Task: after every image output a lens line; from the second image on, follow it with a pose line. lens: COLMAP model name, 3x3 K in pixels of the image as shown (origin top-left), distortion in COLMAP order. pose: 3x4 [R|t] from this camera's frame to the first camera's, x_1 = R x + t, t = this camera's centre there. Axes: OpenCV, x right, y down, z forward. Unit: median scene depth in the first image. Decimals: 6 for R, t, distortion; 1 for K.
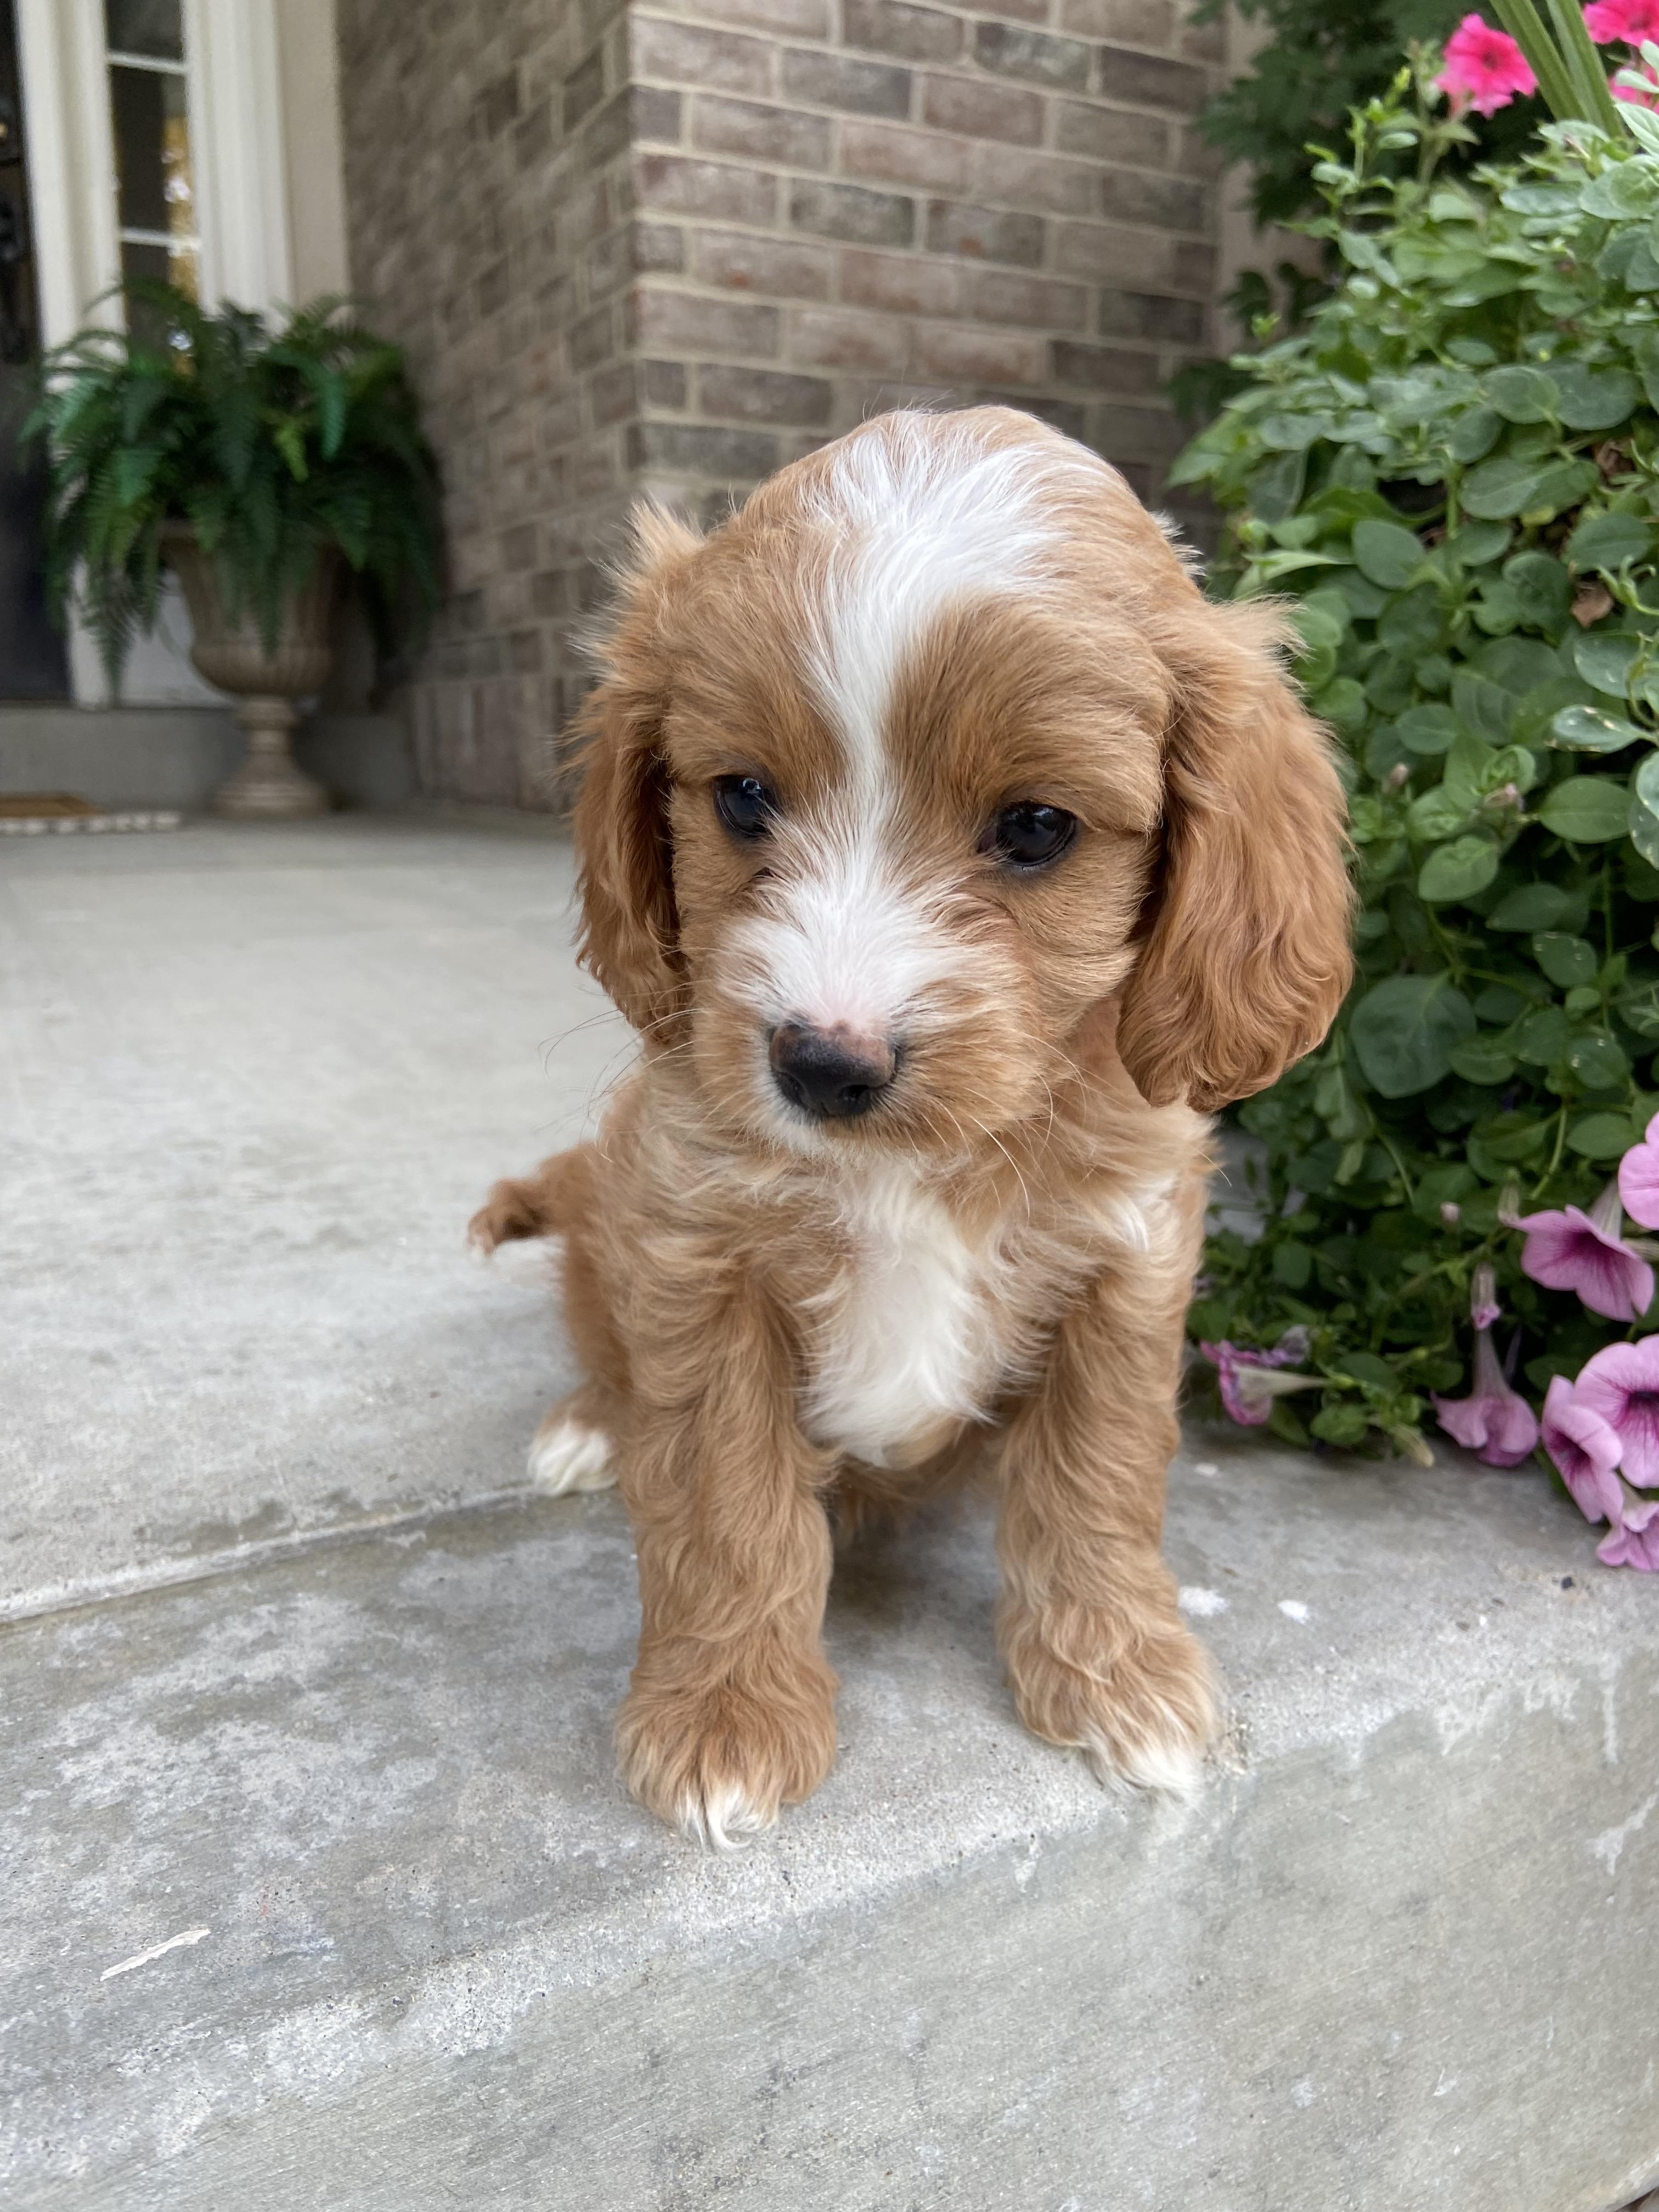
lens RADIAL K [[1776.5, 0, 821.4], [0, 1776.5, 1091.2], [0, 0, 1]] dist [0.076514, -0.133684]
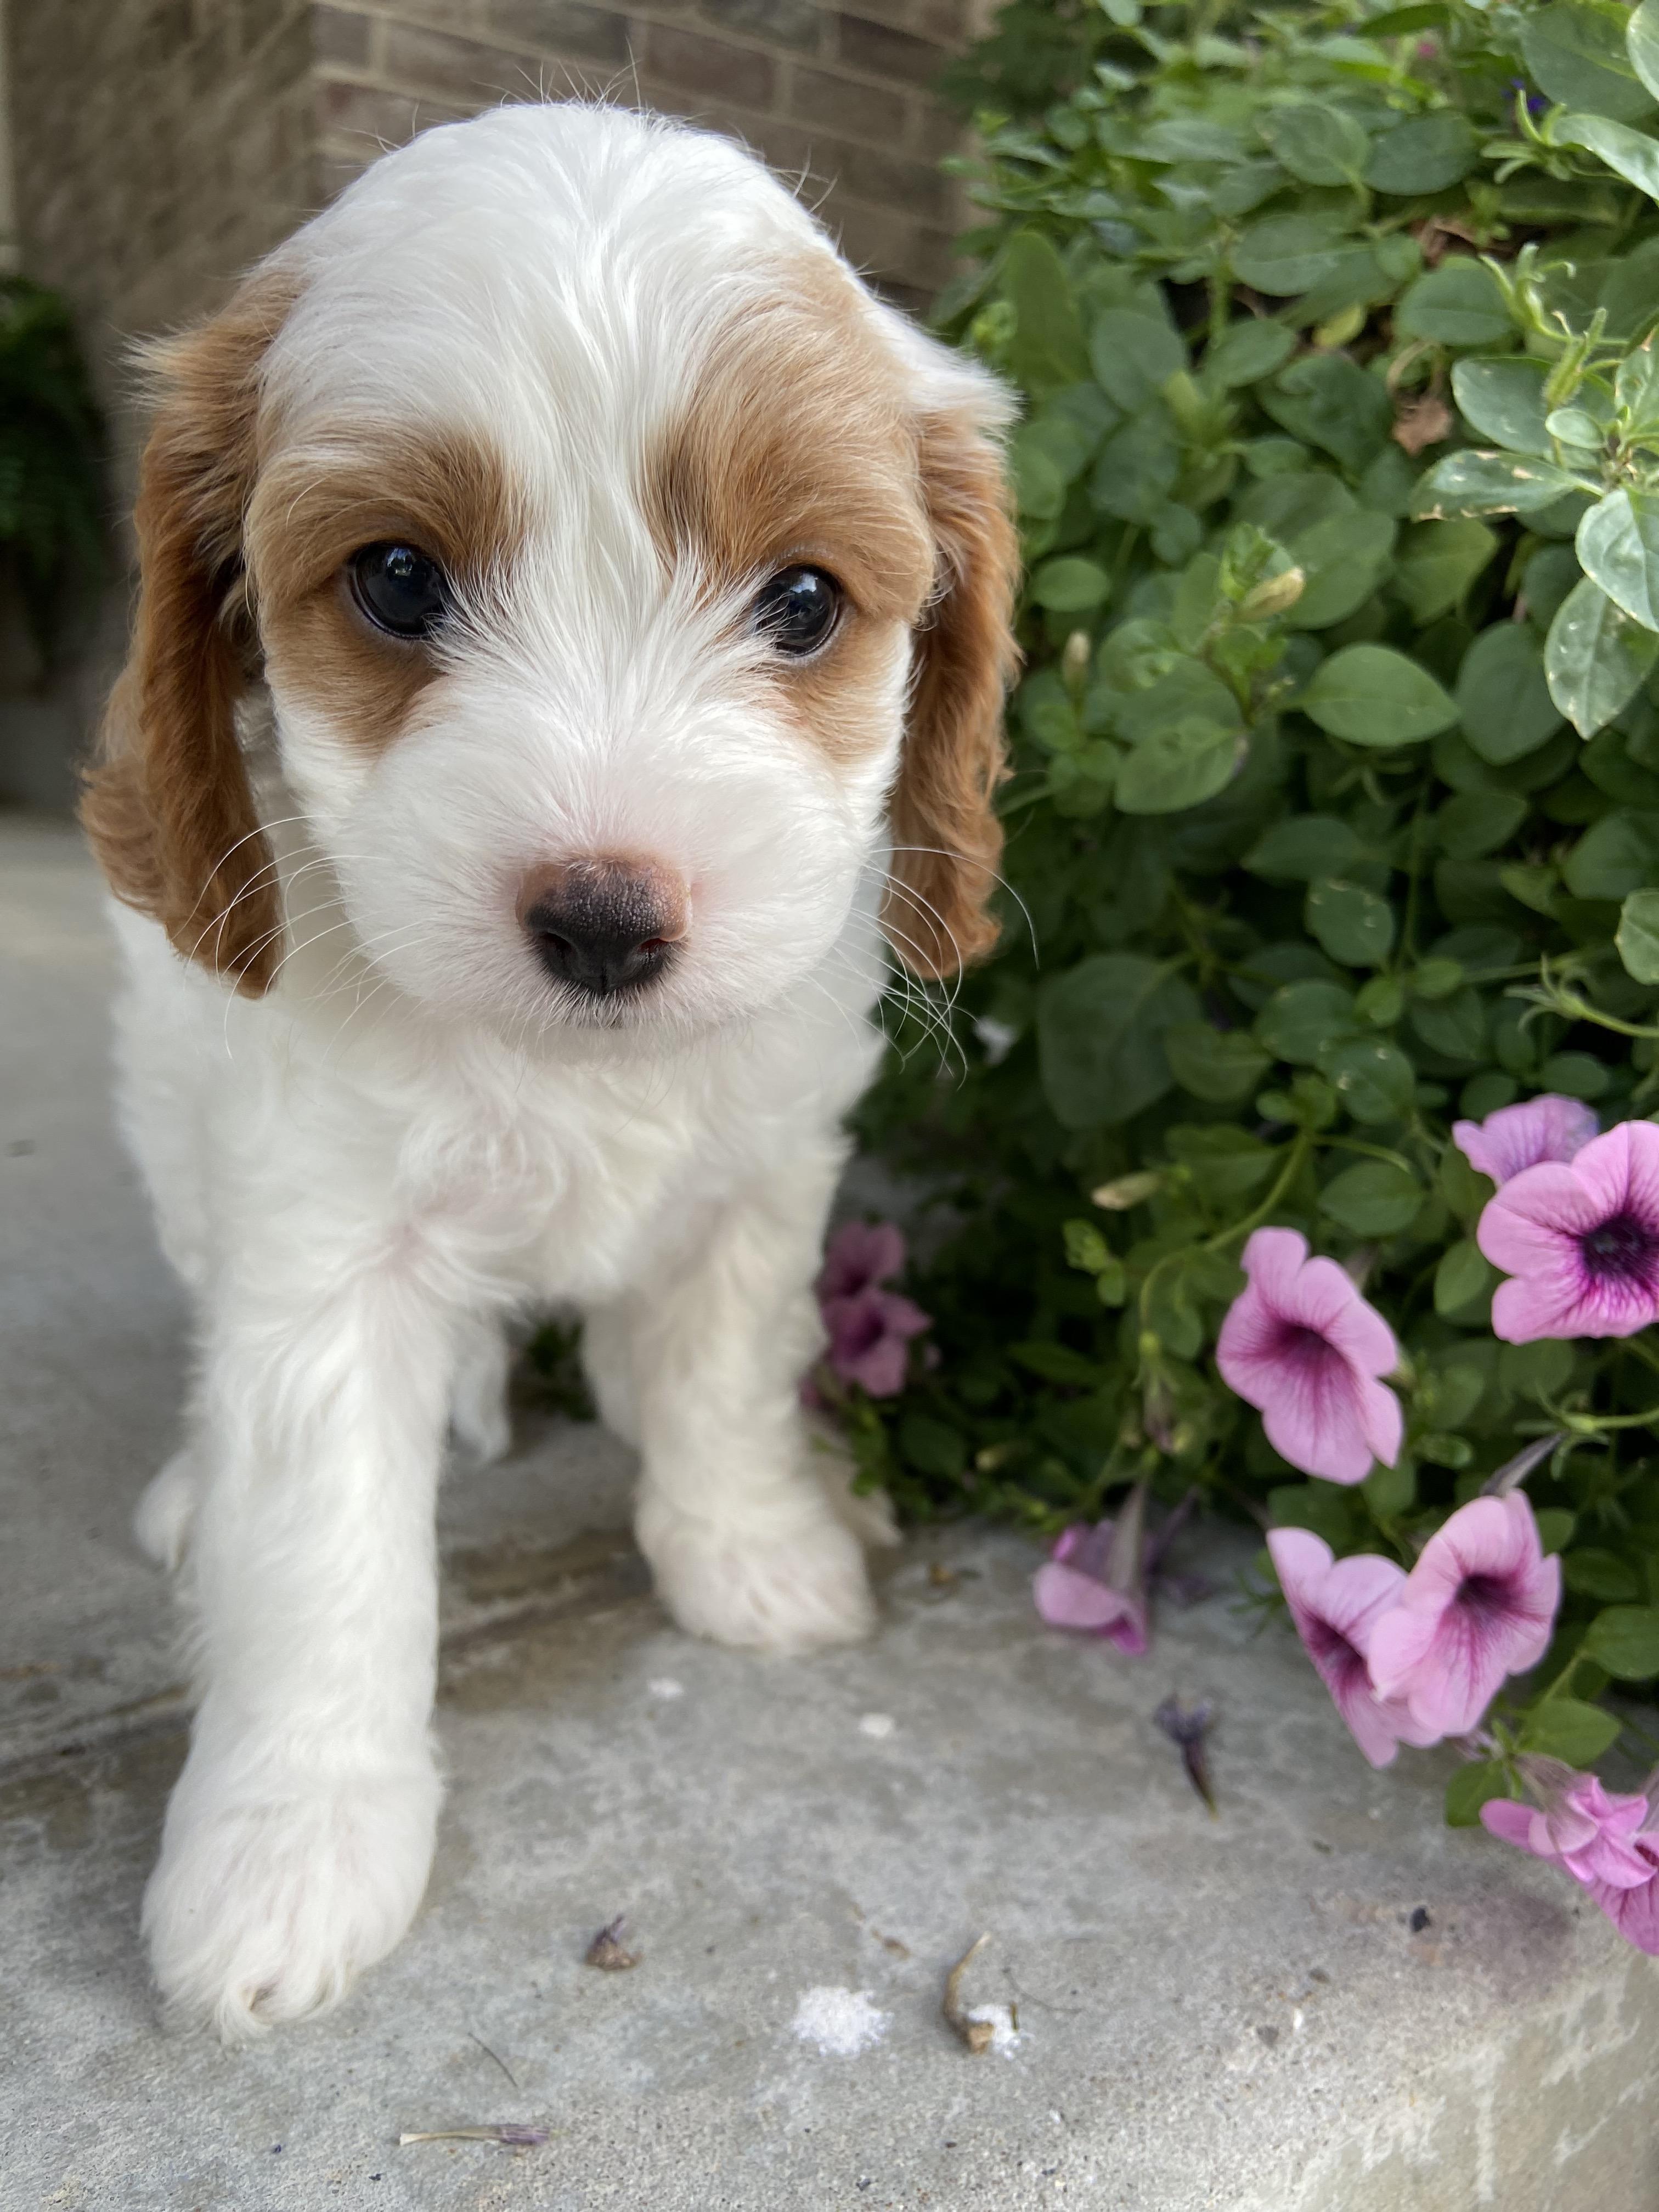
lens RADIAL K [[1776.5, 0, 852.9], [0, 1776.5, 1111.4], [0, 0, 1]] dist [0.076514, -0.133684]
pose [[0.989216, -0.006523, 0.146321, 0.025759], [0.007285, 0.999963, -0.004673, -0.002091], [-0.146285, 0.005688, 0.989226, 0.081237]]
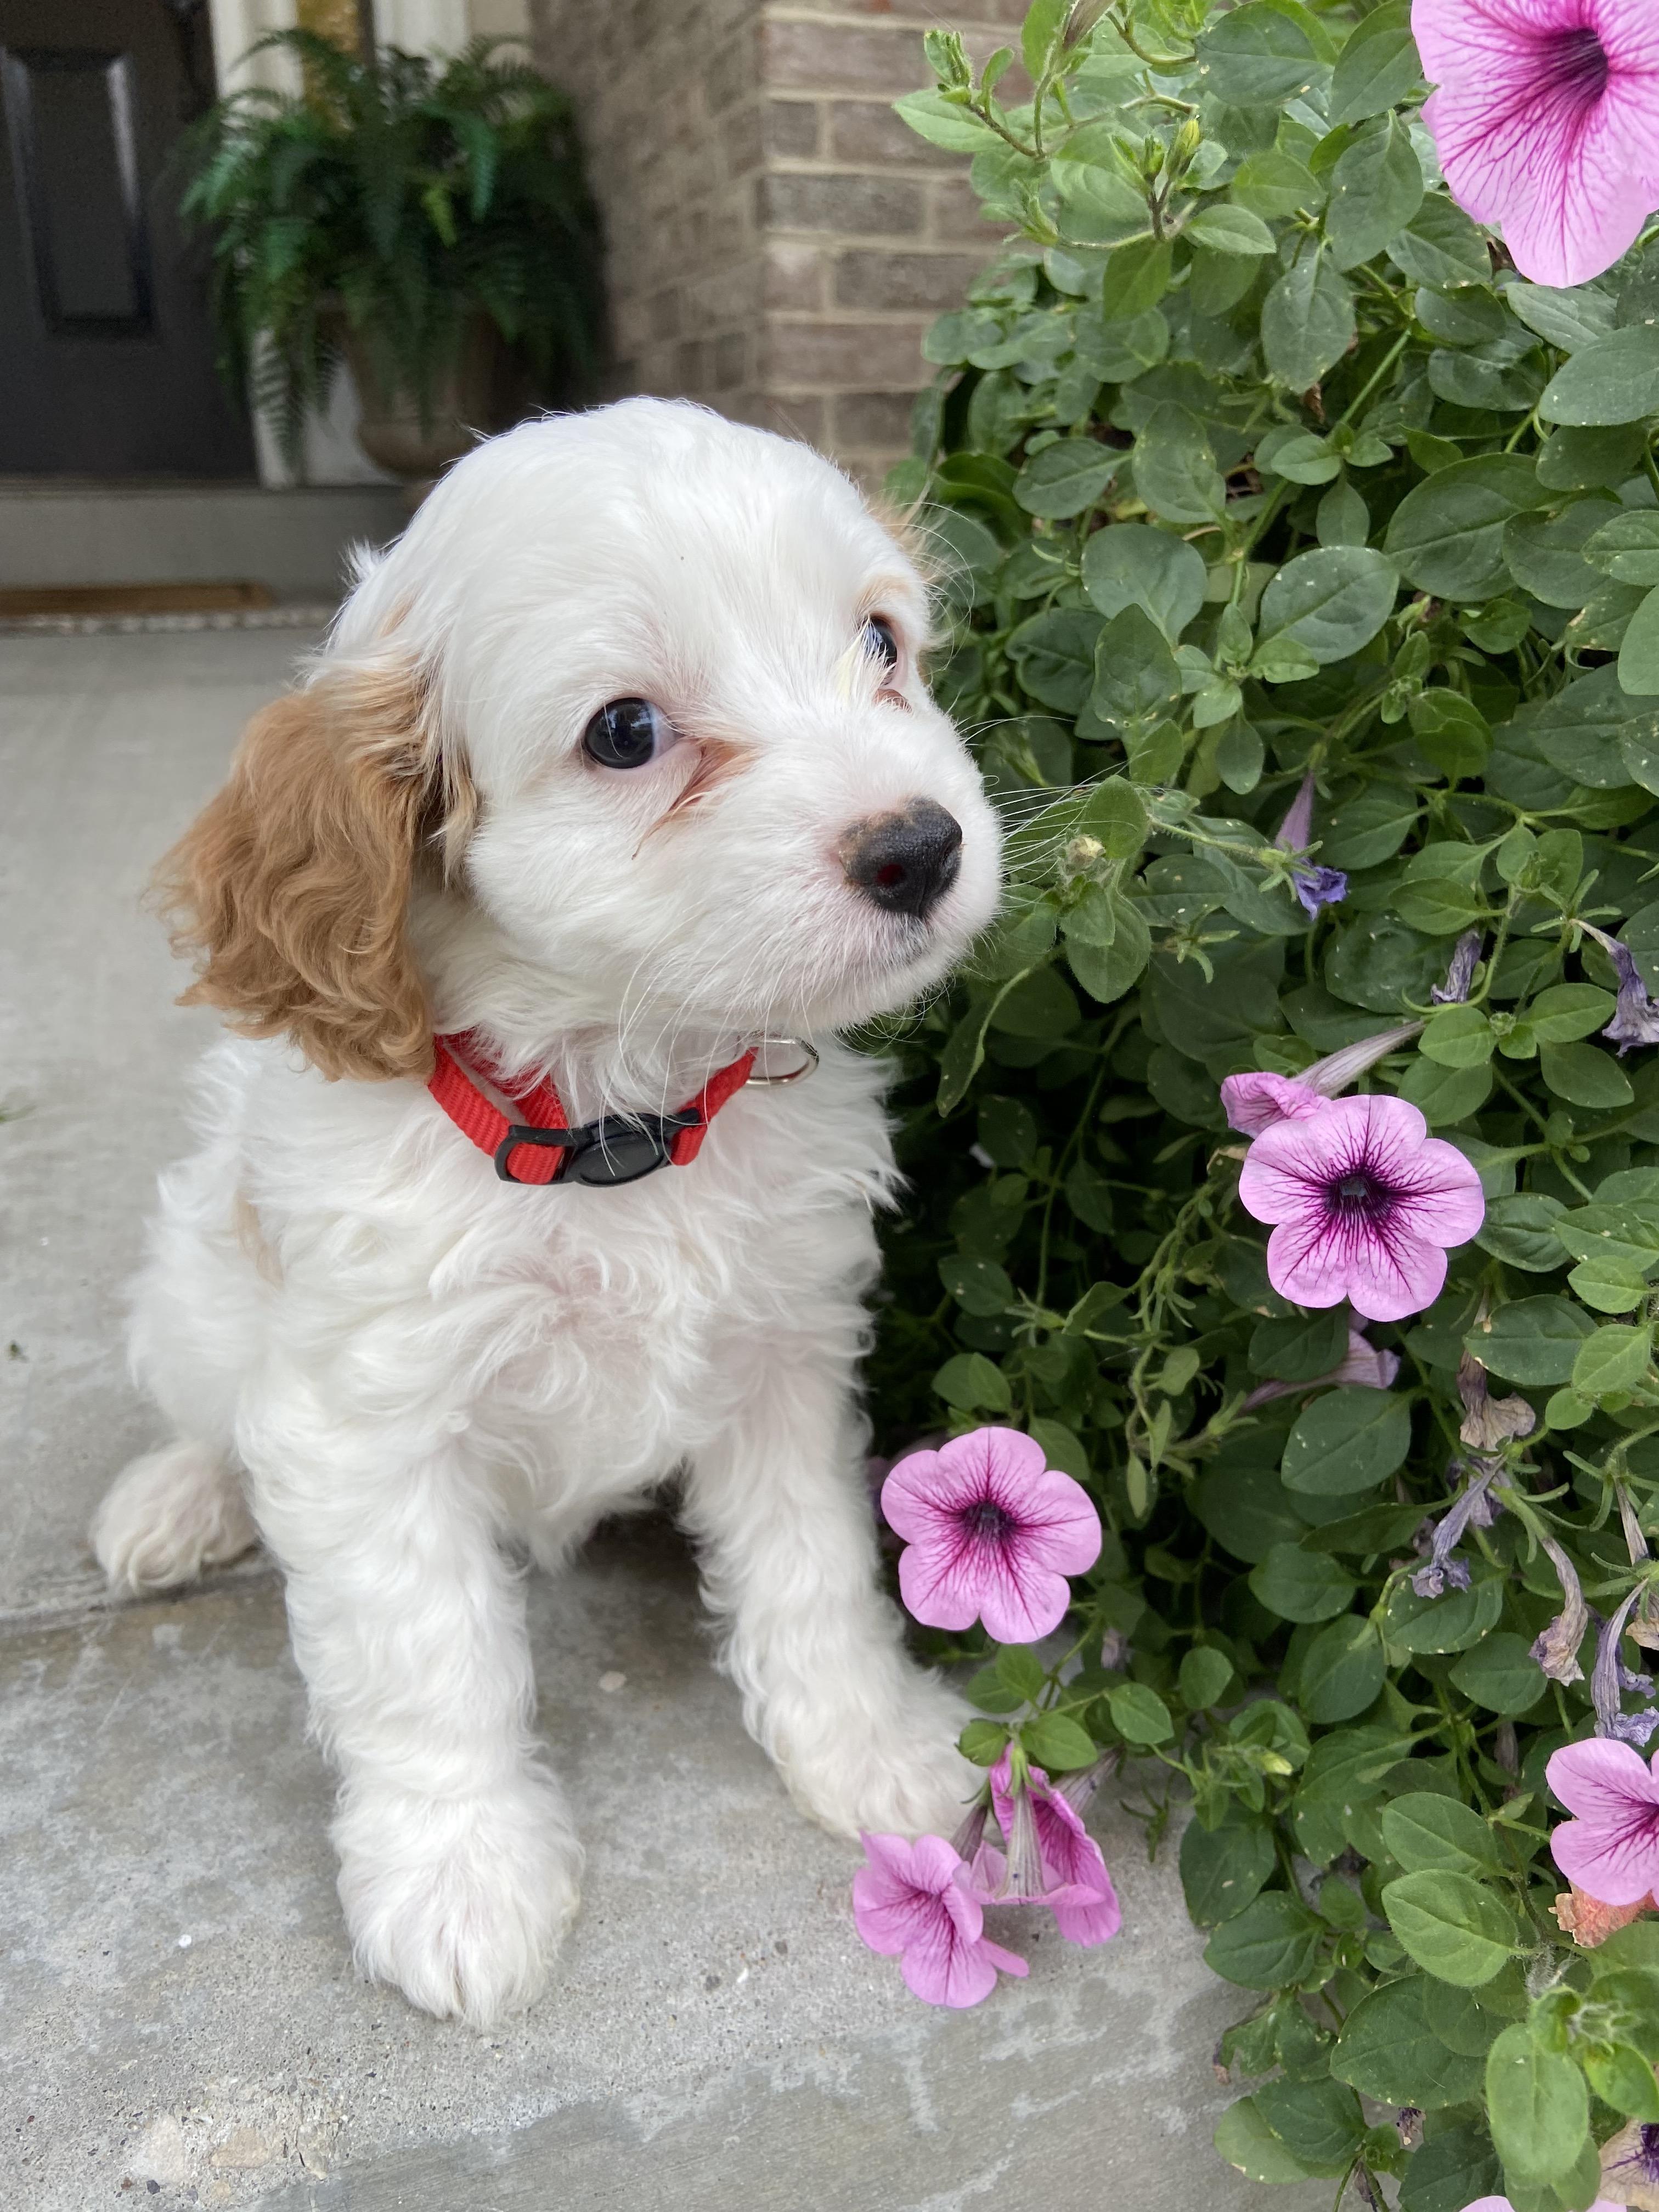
lens RADIAL K [[1776.5, 0, 823.3], [0, 1776.5, 1099.0], [0, 0, 1]] dist [0.076514, -0.133684]
pose [[0.984472, 0.044900, -0.169701, 0.102565], [-0.019523, 0.988742, 0.148352, -0.044843], [0.174451, -0.142736, 0.974265, 0.049349]]
